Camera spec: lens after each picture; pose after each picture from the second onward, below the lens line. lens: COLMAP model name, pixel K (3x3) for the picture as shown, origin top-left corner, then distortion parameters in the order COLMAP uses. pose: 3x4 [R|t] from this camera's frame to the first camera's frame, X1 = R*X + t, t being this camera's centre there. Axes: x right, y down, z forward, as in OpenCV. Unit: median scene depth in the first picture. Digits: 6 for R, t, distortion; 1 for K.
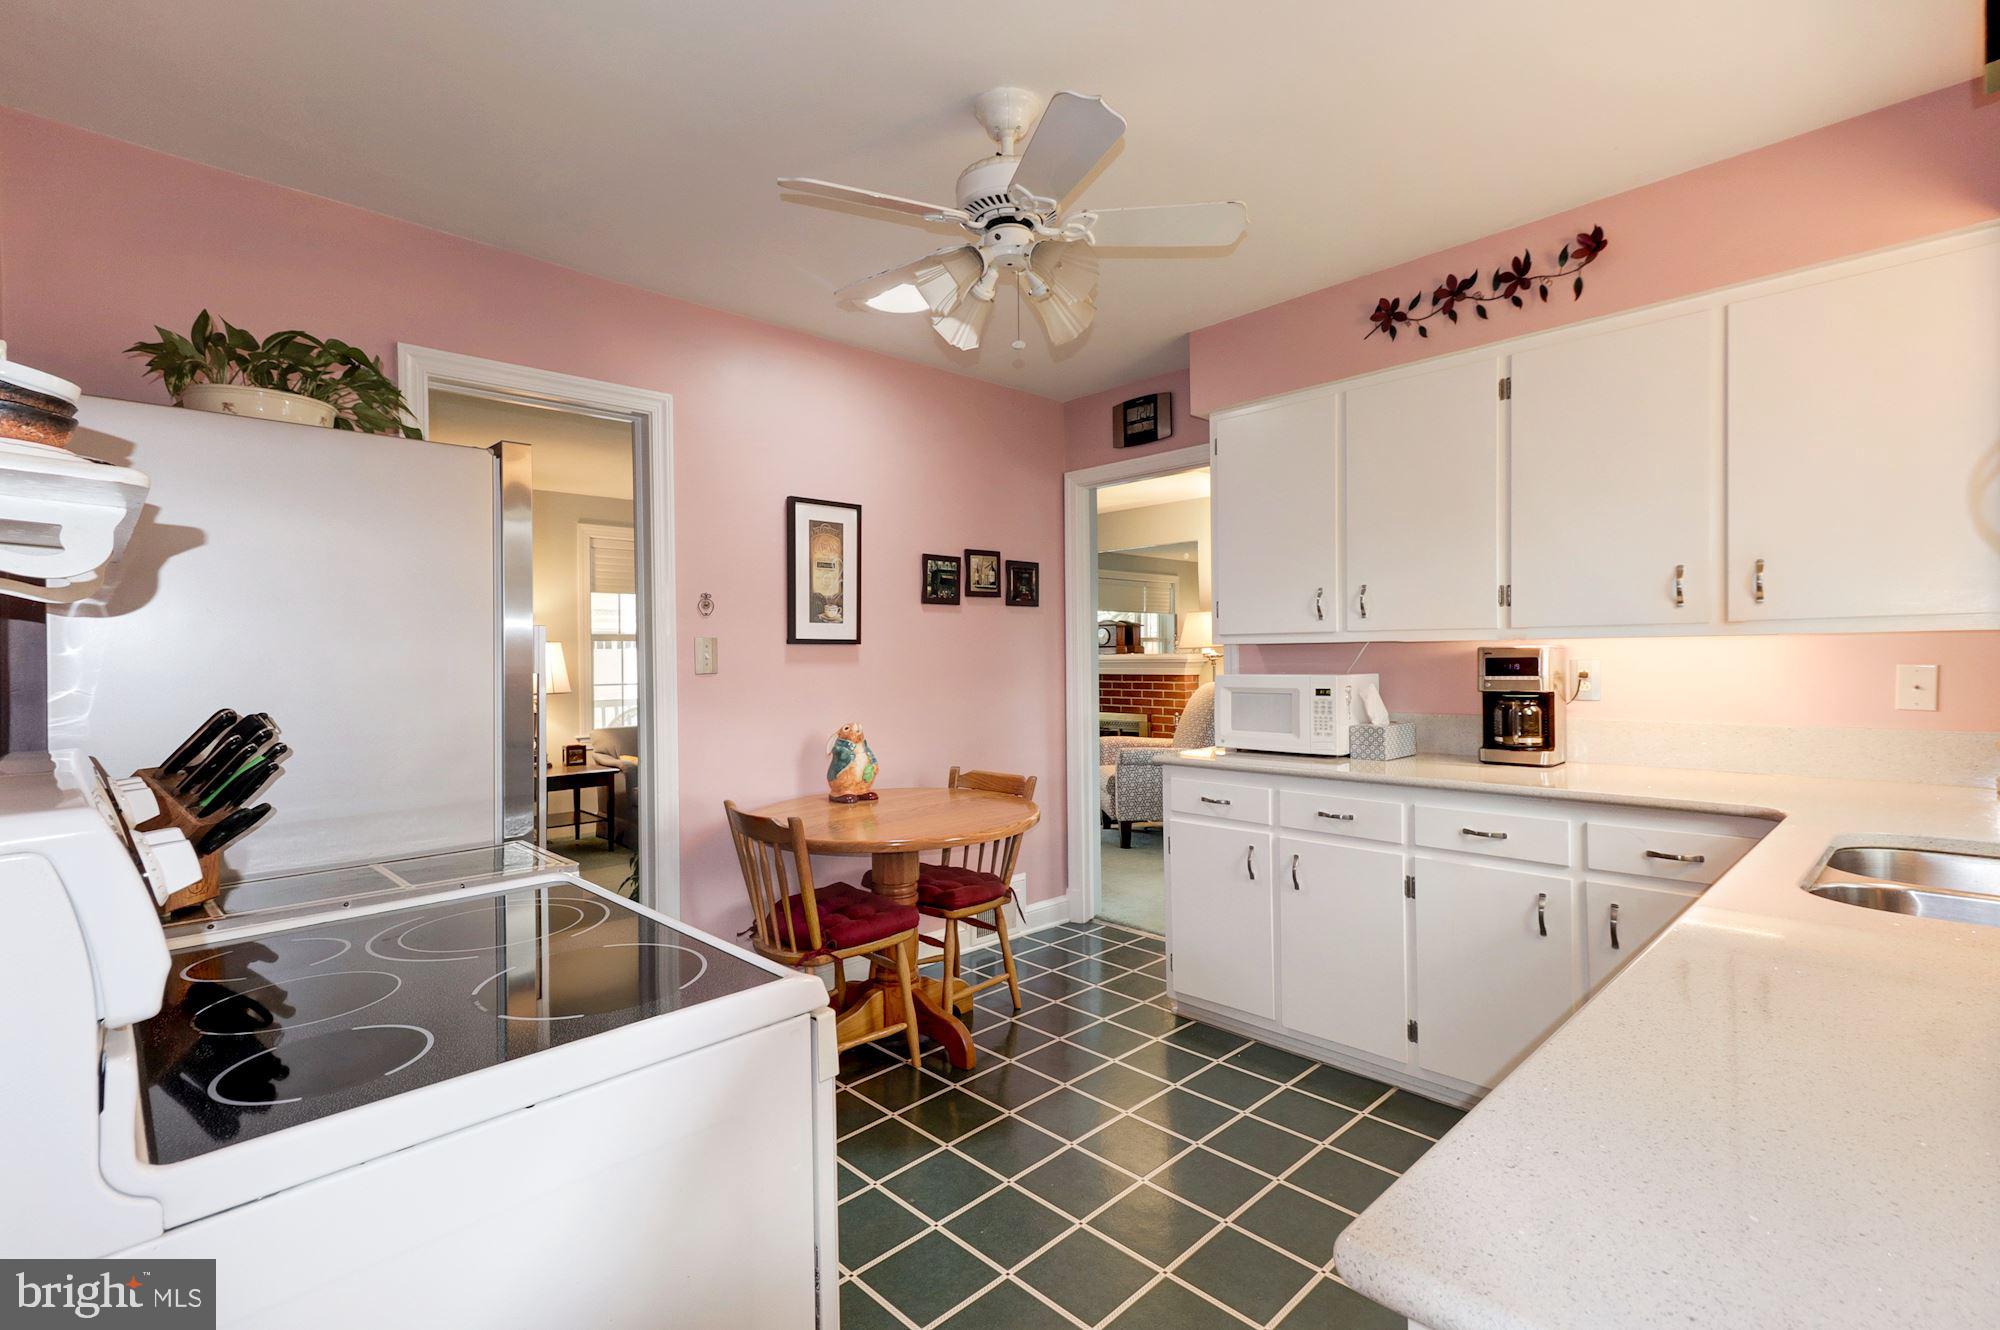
lens RADIAL K [[921.0, 0, 1017.9], [0, 921.0, 657.7], [0, 0, 1]] dist [0.015432, 0.000295]
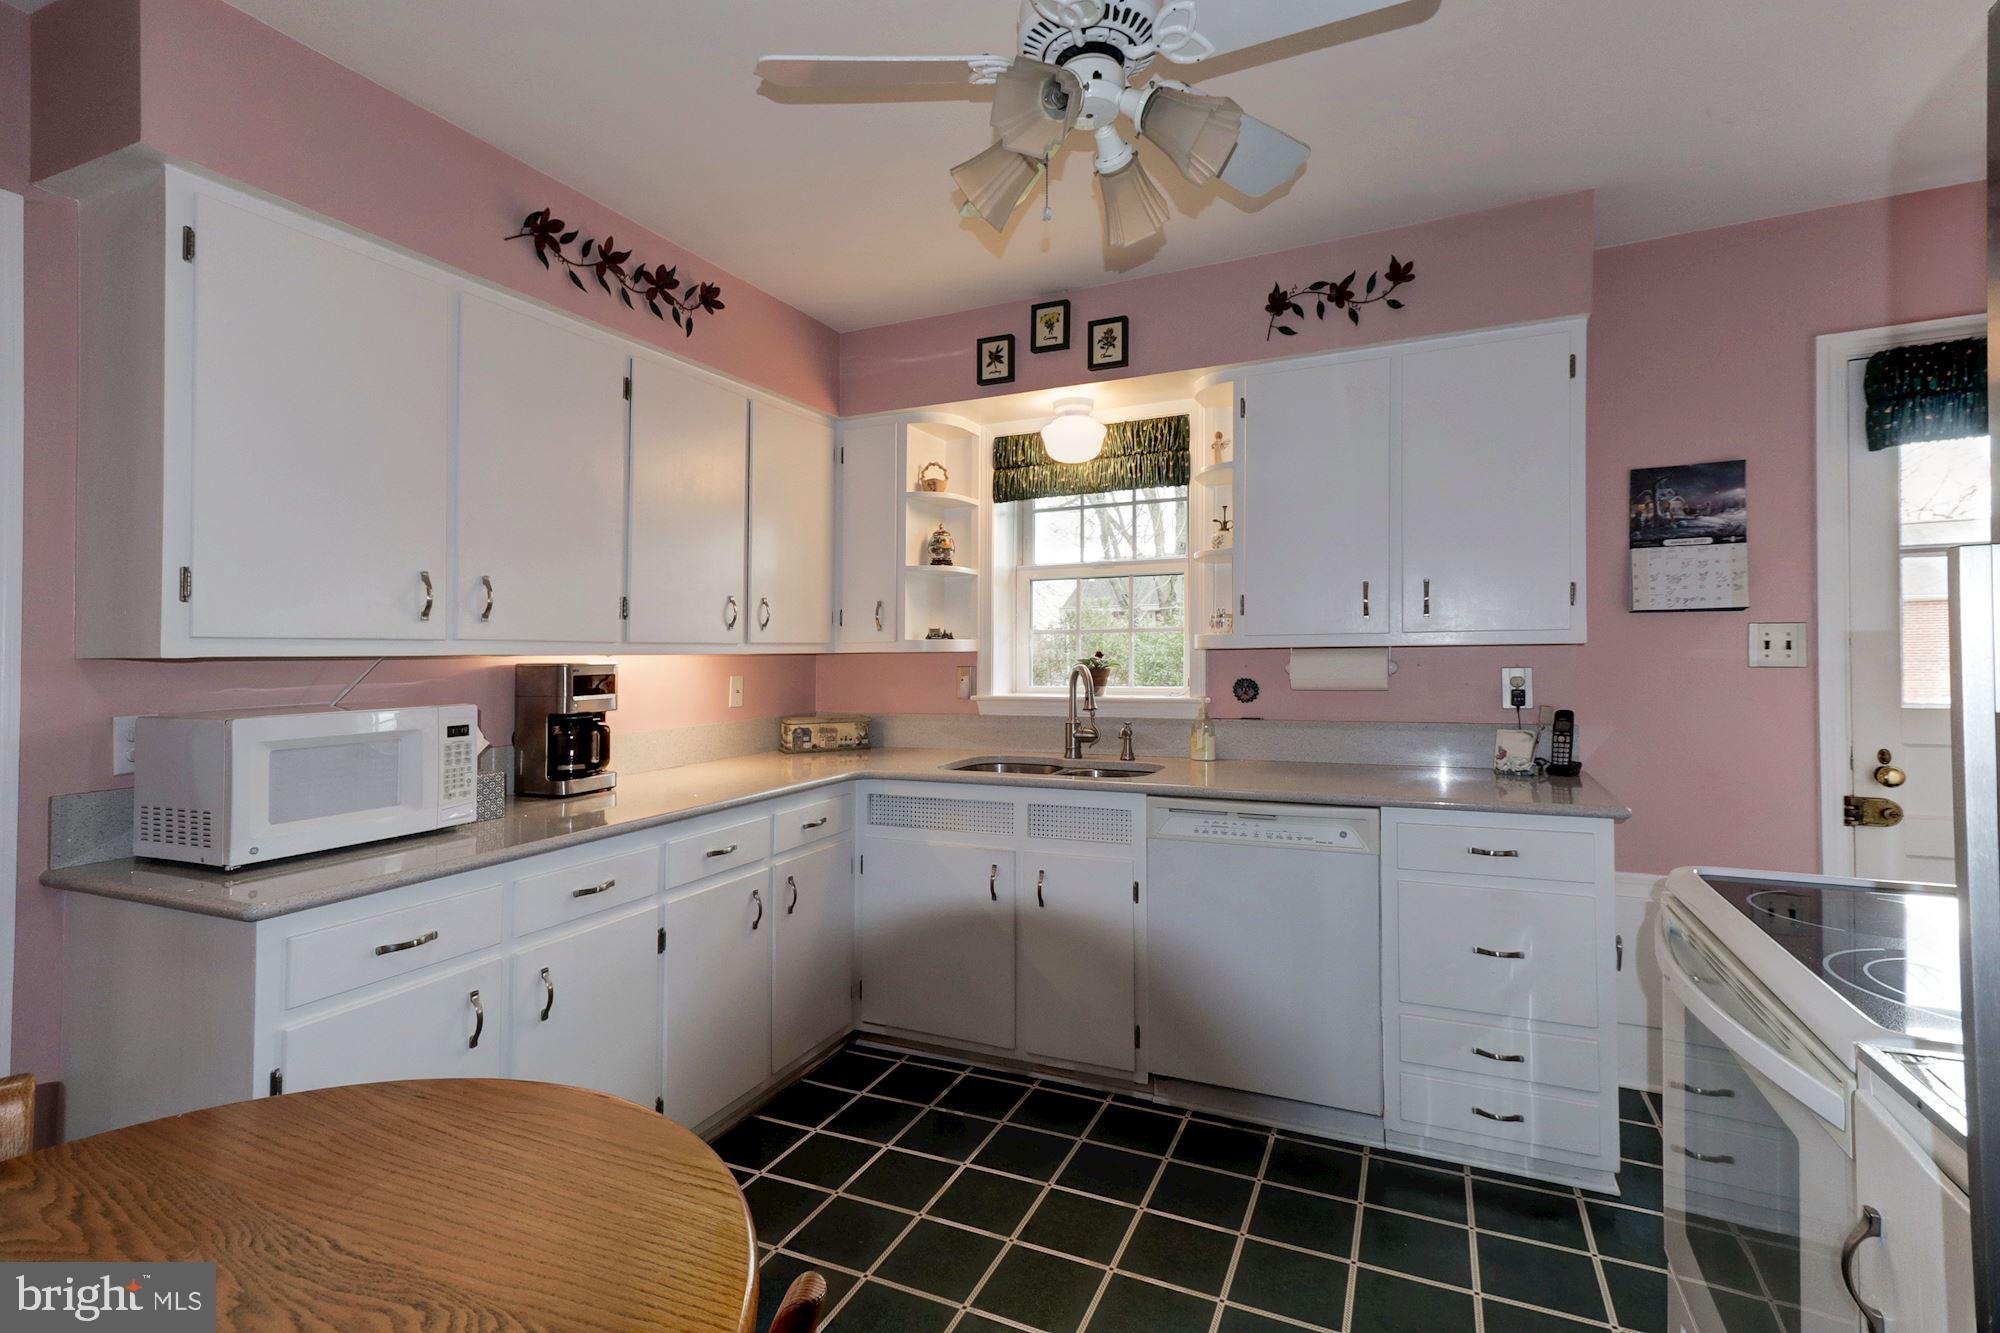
lens RADIAL K [[921.0, 0, 1003.2], [0, 921.0, 663.2], [0, 0, 1]] dist [0.015432, 0.000295]
pose [[-0.360416, 0.002260, 0.932789, -0.489856], [0.009370, 0.999955, 0.001198, -0.009239], [-0.932745, 0.009172, -0.360421, 0.992973]]
